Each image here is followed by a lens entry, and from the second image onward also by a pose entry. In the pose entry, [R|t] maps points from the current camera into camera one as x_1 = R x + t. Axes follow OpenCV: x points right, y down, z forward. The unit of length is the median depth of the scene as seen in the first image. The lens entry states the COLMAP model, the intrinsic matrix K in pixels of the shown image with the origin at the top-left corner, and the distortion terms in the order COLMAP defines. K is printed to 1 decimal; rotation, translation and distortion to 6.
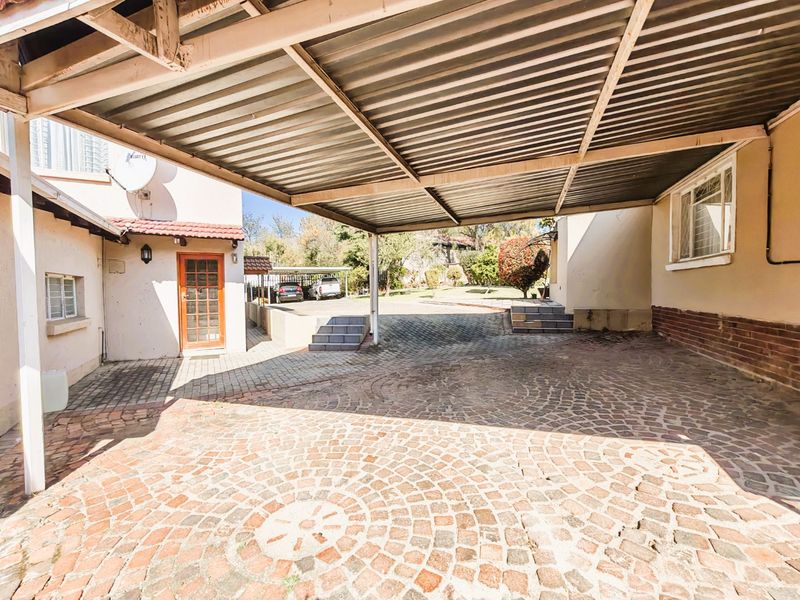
lens RADIAL K [[367.1, 0, 393.4], [0, 367.1, 303.9], [0, 0, 1]] dist [-0.001808, 0.001283]
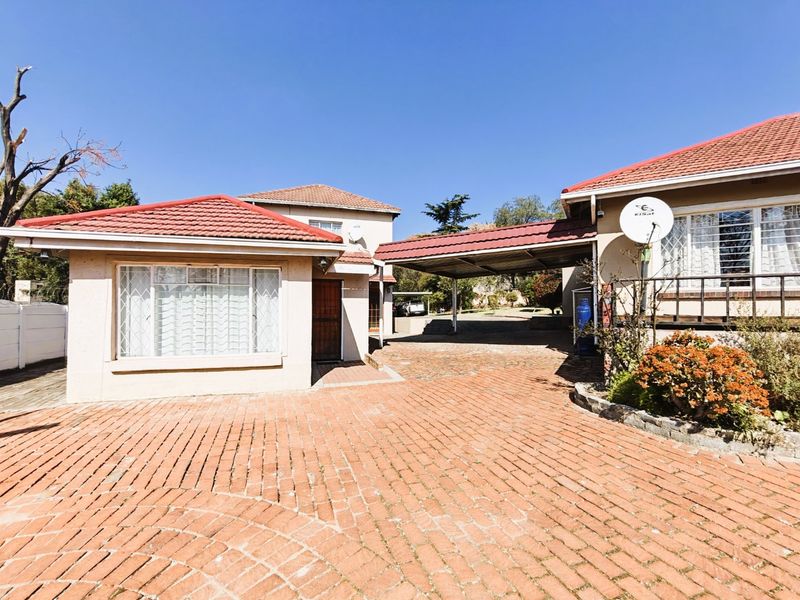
lens RADIAL K [[367.1, 0, 393.4], [0, 367.1, 303.9], [0, 0, 1]] dist [-0.001808, 0.001283]
pose [[0.981391, 0.006569, -0.191907, 0.001627], [-0.018275, 0.998073, -0.059291, 0.023283], [0.191147, 0.061695, 0.979621, -0.320280]]
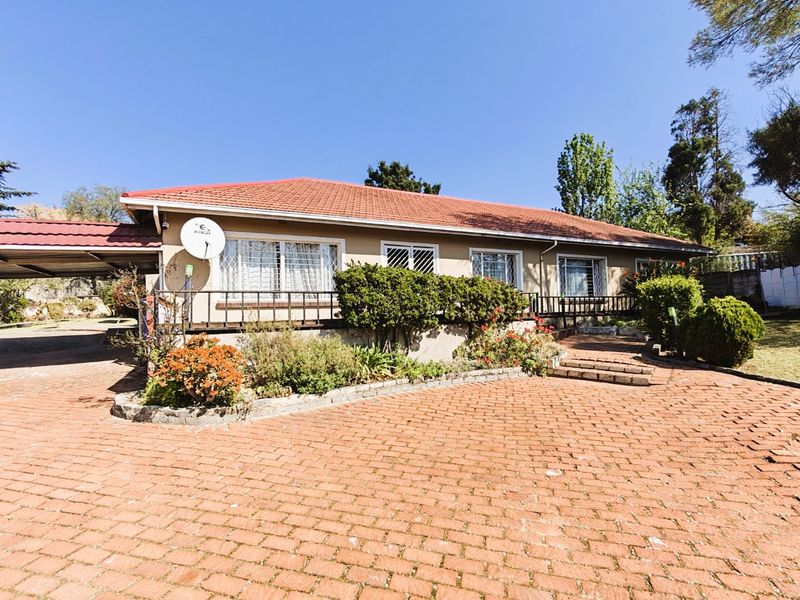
lens RADIAL K [[384.5, 0, 393.0], [0, 384.5, 304.2], [0, 0, 1]] dist [-0.002655, 0.000648]
pose [[0.717283, 0.008140, 0.696734, 0.022261], [0.051033, 0.996633, -0.064181, 0.025076], [-0.694911, 0.081592, 0.714452, -0.354717]]
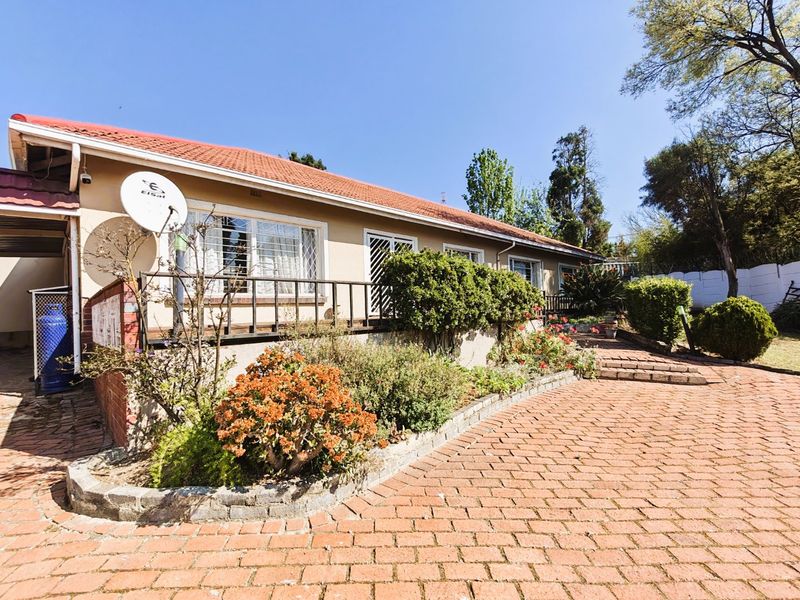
lens RADIAL K [[367.1, 0, 393.4], [0, 367.1, 303.9], [0, 0, 1]] dist [-0.001808, 0.001283]
pose [[0.470355, 0.010891, 0.882410, 0.011712], [0.061306, 0.997105, -0.044985, 0.017575], [-0.880345, 0.075256, 0.468325, -0.239195]]
